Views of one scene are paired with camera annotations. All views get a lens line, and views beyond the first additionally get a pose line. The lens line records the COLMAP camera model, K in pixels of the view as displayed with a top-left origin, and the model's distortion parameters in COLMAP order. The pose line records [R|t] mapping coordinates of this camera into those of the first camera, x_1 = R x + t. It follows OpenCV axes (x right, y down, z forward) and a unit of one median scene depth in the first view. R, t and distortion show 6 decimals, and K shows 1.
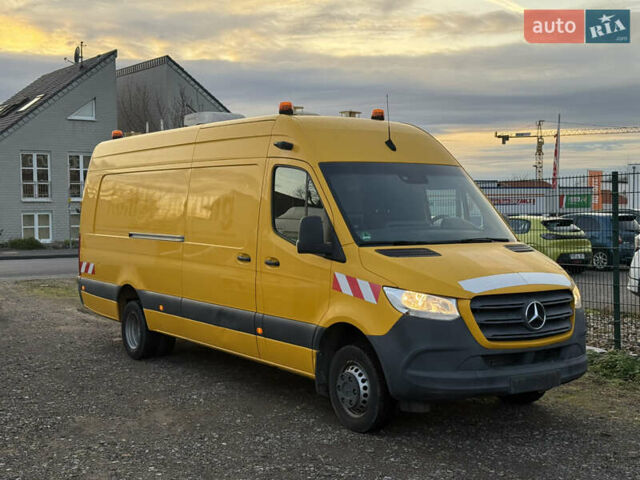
lens RADIAL K [[925.8, 0, 320.0], [0, 925.8, 240.0], [0, 0, 1]] dist [0.140921, -0.050373]
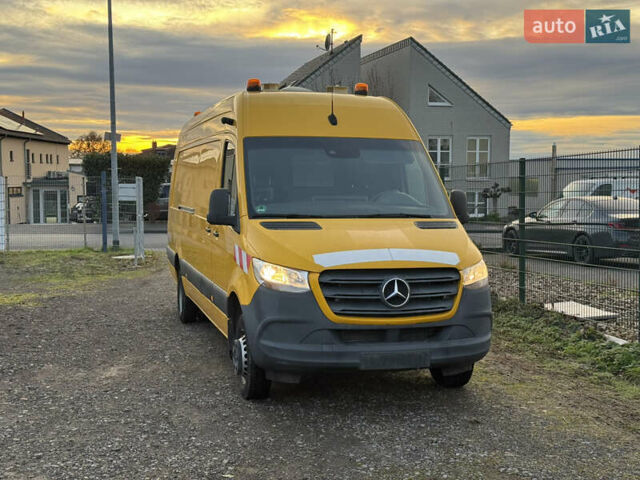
lens RADIAL K [[925.8, 0, 320.0], [0, 925.8, 240.0], [0, 0, 1]] dist [0.140921, -0.050373]
pose [[0.935656, 0.028190, -0.351786, 0.483531], [-0.021337, 0.999500, 0.023342, 0.005041], [0.352268, -0.014334, 0.935789, 0.065971]]
